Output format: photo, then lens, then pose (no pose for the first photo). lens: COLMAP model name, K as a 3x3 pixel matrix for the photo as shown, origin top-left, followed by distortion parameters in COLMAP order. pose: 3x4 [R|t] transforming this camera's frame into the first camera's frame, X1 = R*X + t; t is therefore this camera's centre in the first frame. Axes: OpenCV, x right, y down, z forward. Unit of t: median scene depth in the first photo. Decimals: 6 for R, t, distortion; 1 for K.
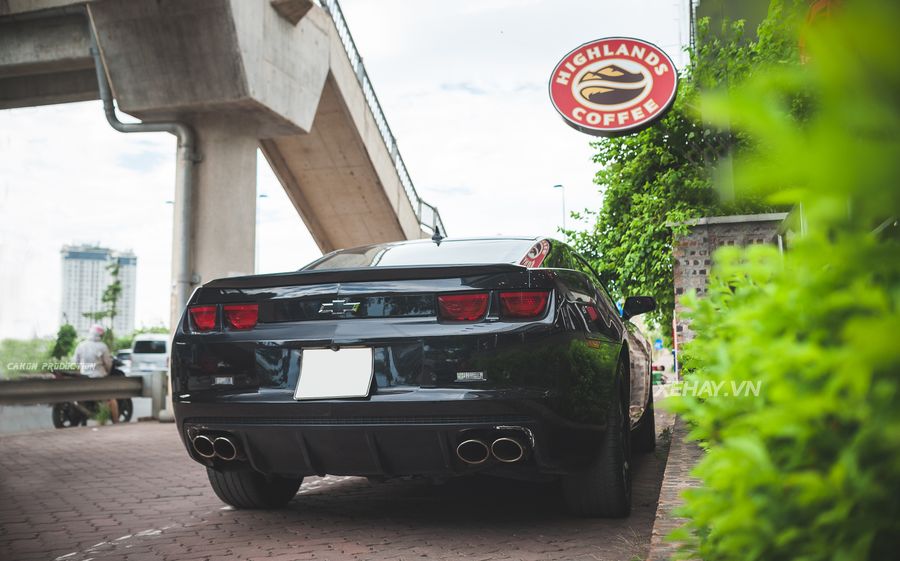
lens RADIAL K [[896.5, 0, 452.3], [0, 896.5, 277.4], [0, 0, 1]] dist [-0.007425, 0.000000]
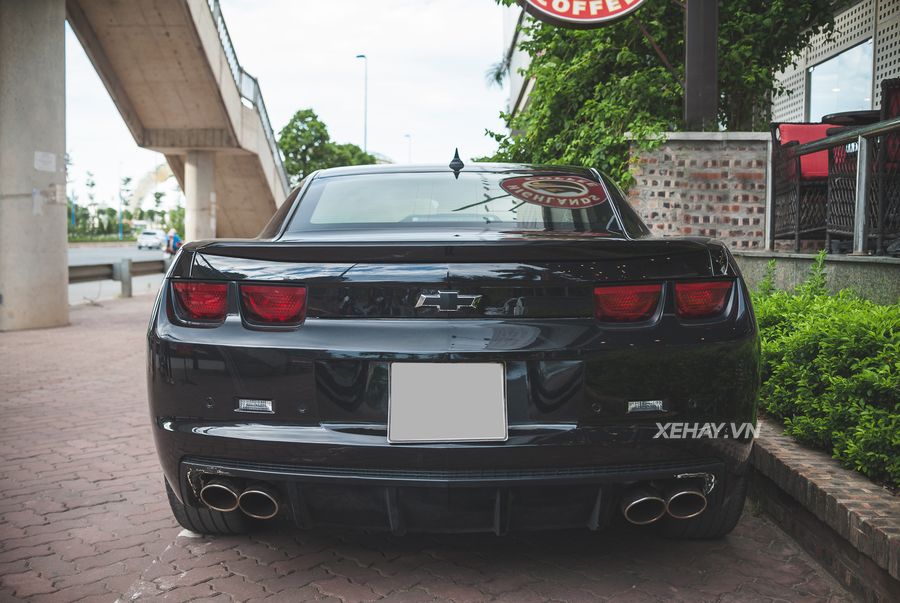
lens RADIAL K [[909.8, 0, 447.8], [0, 909.8, 304.1], [0, 0, 1]] dist [-0.049639, 0.000000]
pose [[0.970933, 0.004507, 0.239310, -0.126892], [-0.044764, 0.985601, 0.163056, -0.032427], [-0.235129, -0.169029, 0.957154, 0.159060]]
